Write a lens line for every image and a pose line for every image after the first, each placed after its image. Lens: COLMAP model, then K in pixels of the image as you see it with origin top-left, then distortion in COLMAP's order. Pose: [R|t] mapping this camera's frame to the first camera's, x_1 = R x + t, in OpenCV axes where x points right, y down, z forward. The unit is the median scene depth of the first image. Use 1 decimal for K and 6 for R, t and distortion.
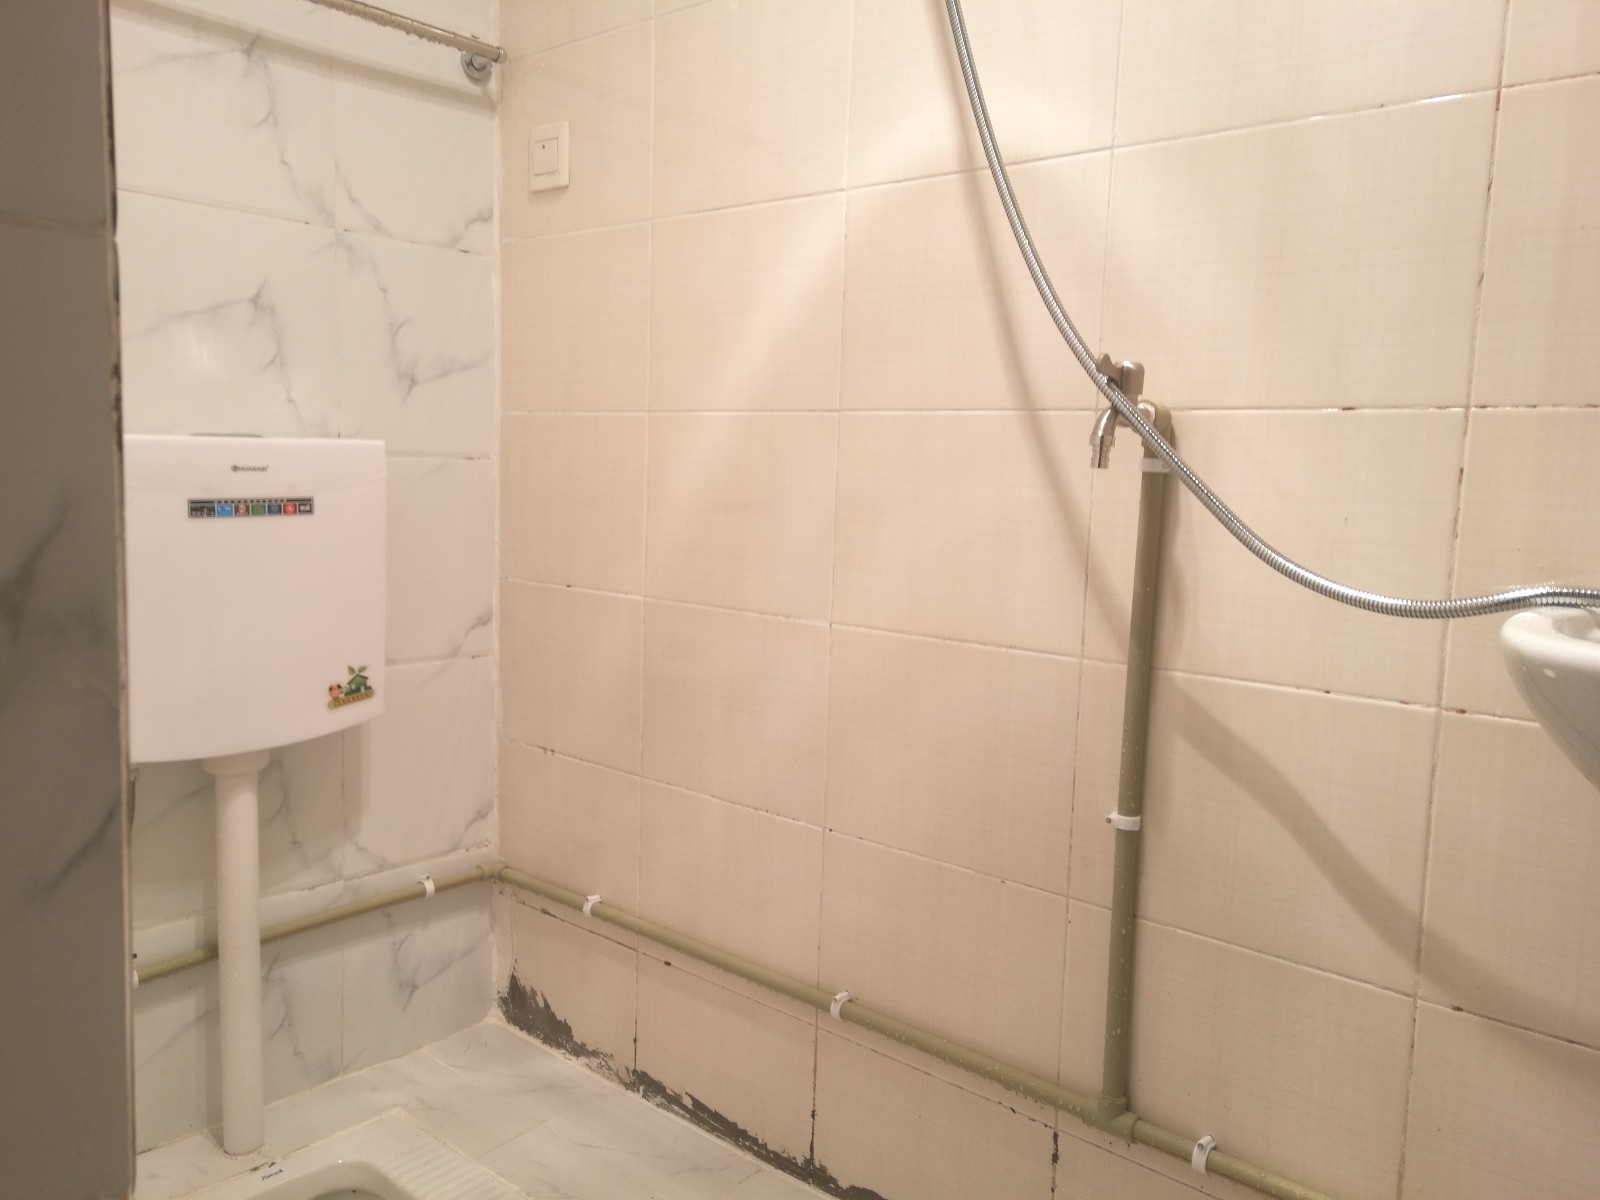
lens RADIAL K [[1251.4, 0, 785.2], [0, 1251.4, 604.2], [0, 0, 1]] dist [0.057221, -0.032198]
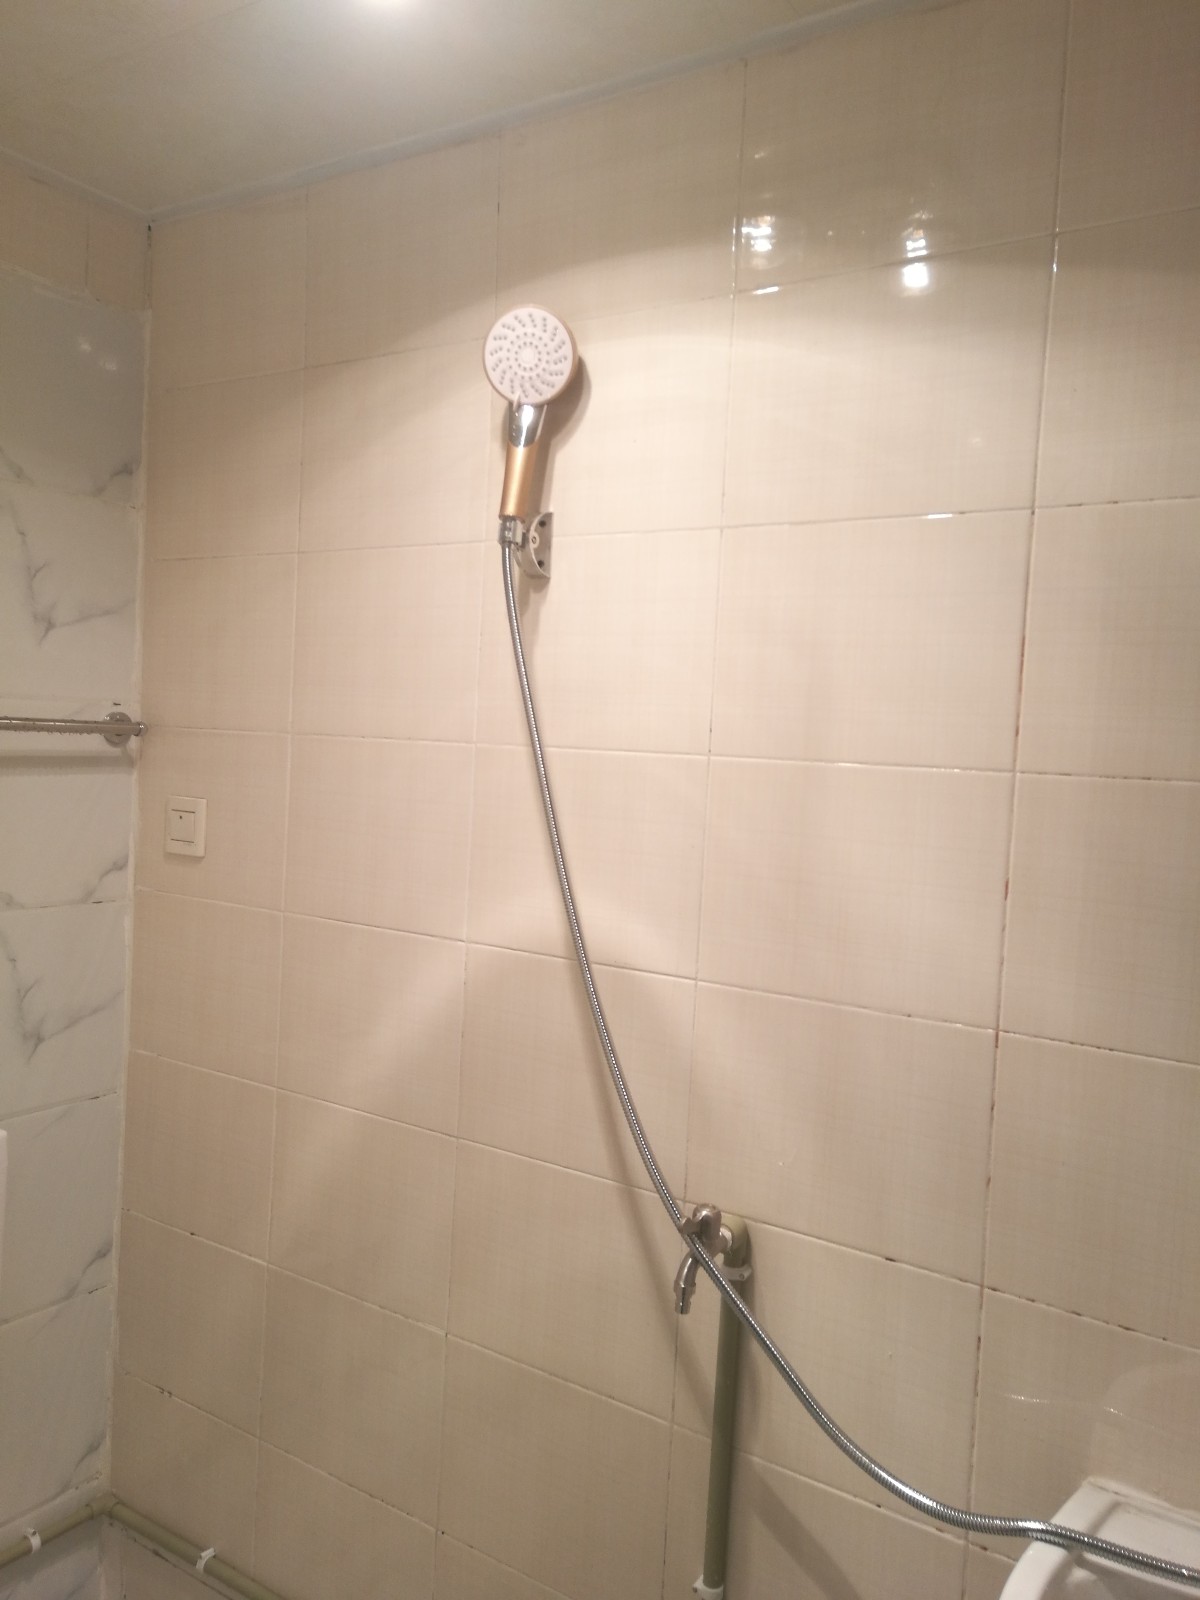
lens RADIAL K [[1251.4, 0, 599.9], [0, 1251.4, 787.0], [0, 0, 1]] dist [0.057221, -0.032198]
pose [[0.990507, 0.014176, 0.136733, 0.010302], [-0.006537, 0.998400, -0.056159, -0.329854], [-0.137310, 0.054732, 0.989015, -0.085396]]
